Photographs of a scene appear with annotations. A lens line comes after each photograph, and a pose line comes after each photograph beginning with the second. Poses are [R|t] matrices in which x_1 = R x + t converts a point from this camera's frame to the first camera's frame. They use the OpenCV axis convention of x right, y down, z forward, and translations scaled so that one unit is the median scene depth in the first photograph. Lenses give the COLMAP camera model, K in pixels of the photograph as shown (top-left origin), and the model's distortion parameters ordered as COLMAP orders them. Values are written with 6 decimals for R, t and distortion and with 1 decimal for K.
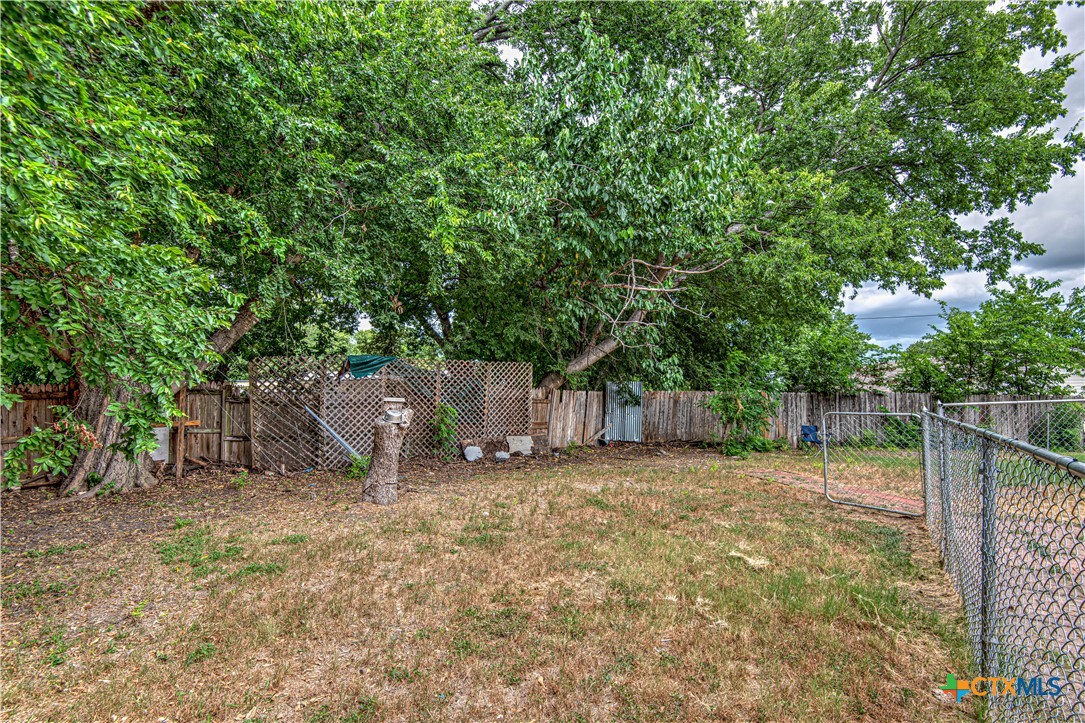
lens RADIAL K [[504.7, 0, 548.3], [0, 504.7, 377.9], [0, 0, 1]] dist [0.025334, -0.015327]
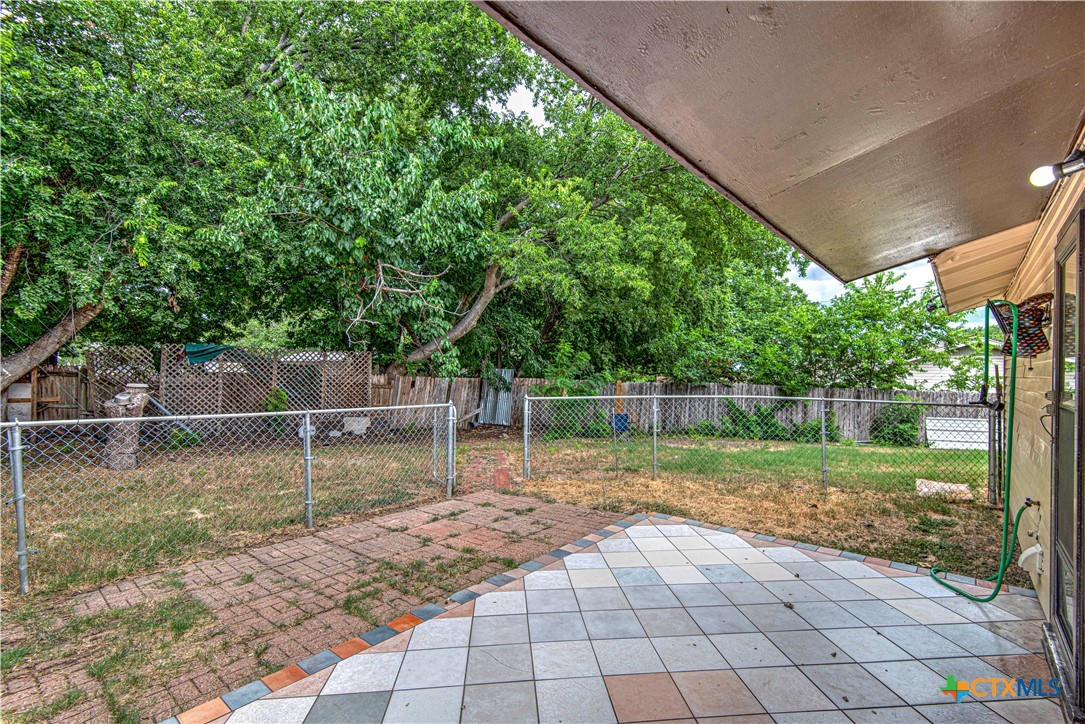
lens RADIAL K [[504.7, 0, 548.3], [0, 504.7, 378.4], [0, 0, 1]] dist [0.025334, -0.015327]
pose [[0.993993, 0.018984, -0.107781, 0.512277], [-0.014682, 0.999069, 0.040567, -0.024007], [0.108451, -0.038741, 0.993347, -0.070037]]
